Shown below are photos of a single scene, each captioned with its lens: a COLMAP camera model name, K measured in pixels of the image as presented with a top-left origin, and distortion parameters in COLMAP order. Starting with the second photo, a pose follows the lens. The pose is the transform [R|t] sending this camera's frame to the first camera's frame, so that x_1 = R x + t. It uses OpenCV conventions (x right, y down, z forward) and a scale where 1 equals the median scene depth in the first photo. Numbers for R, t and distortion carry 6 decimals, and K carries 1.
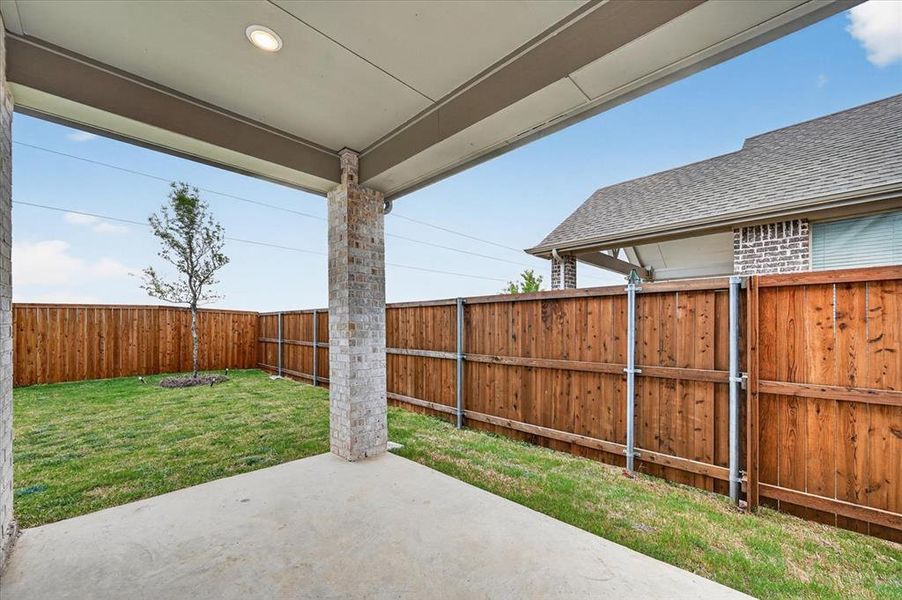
lens RADIAL K [[358.2, 0, 460.7], [0, 358.2, 330.8], [0, 0, 1]] dist [0.001615, -0.000297]
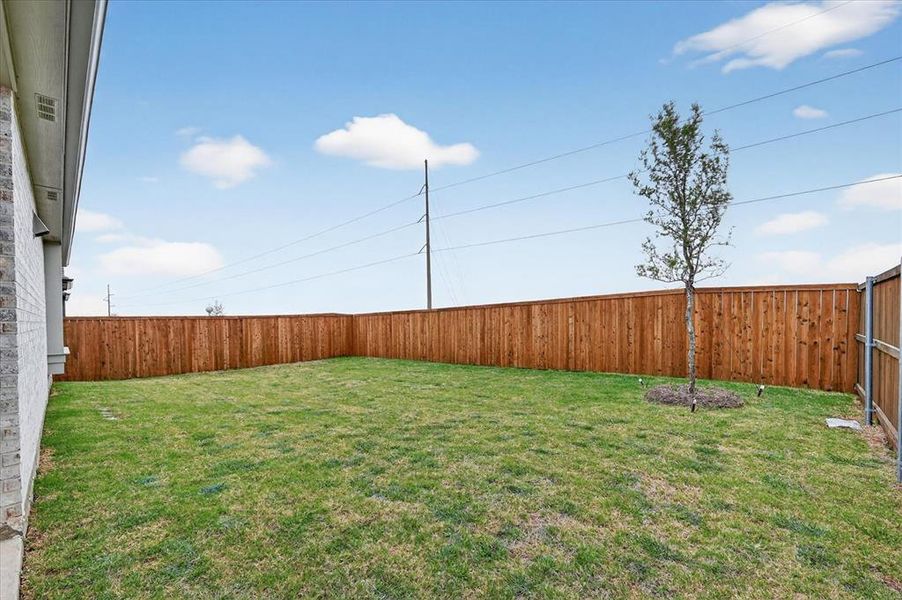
lens RADIAL K [[373.0, 0, 460.7], [0, 373.0, 322.8], [0, 0, 1]] dist [0.002595, 0.002038]
pose [[0.011377, 0.004901, -0.999923, -0.102779], [0.007399, 0.999960, 0.004985, -0.008669], [0.999908, -0.007455, 0.011341, 1.052029]]
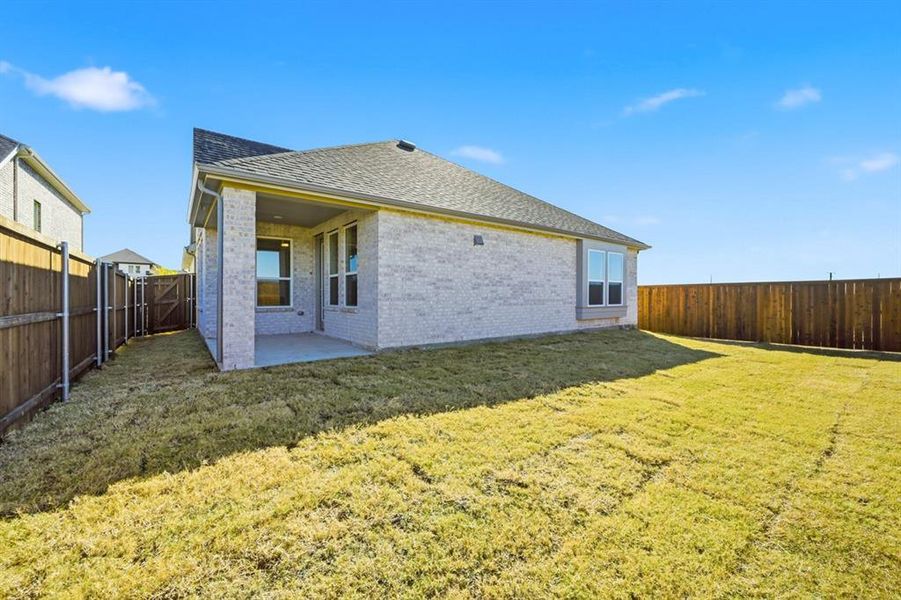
lens RADIAL K [[357.8, 0, 453.7], [0, 357.8, 297.8], [0, 0, 1]] dist [0.001615, -0.000297]
pose [[-0.987169, -0.005156, 0.159598, -1.131630], [-0.003262, 0.999921, 0.012125, 0.025698], [-0.159648, 0.011449, -0.987108, 1.839816]]
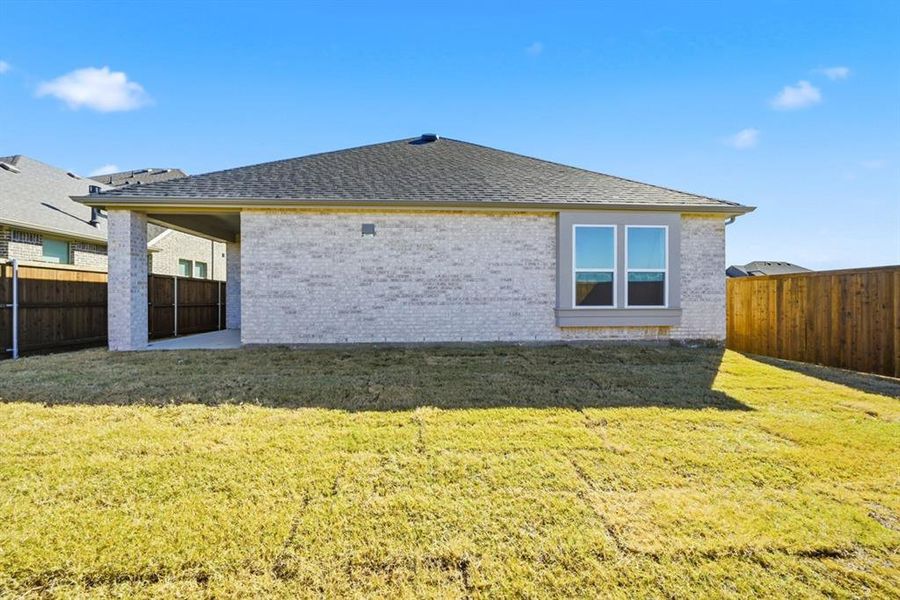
lens RADIAL K [[357.4, 0, 447.5], [0, 357.4, 301.9], [0, 0, 1]] dist [0.001615, -0.000297]
pose [[-0.736456, -0.006448, 0.676454, -2.245883], [0.003471, 0.999905, 0.013310, 0.055503], [-0.676476, 0.012150, -0.736364, 0.997076]]
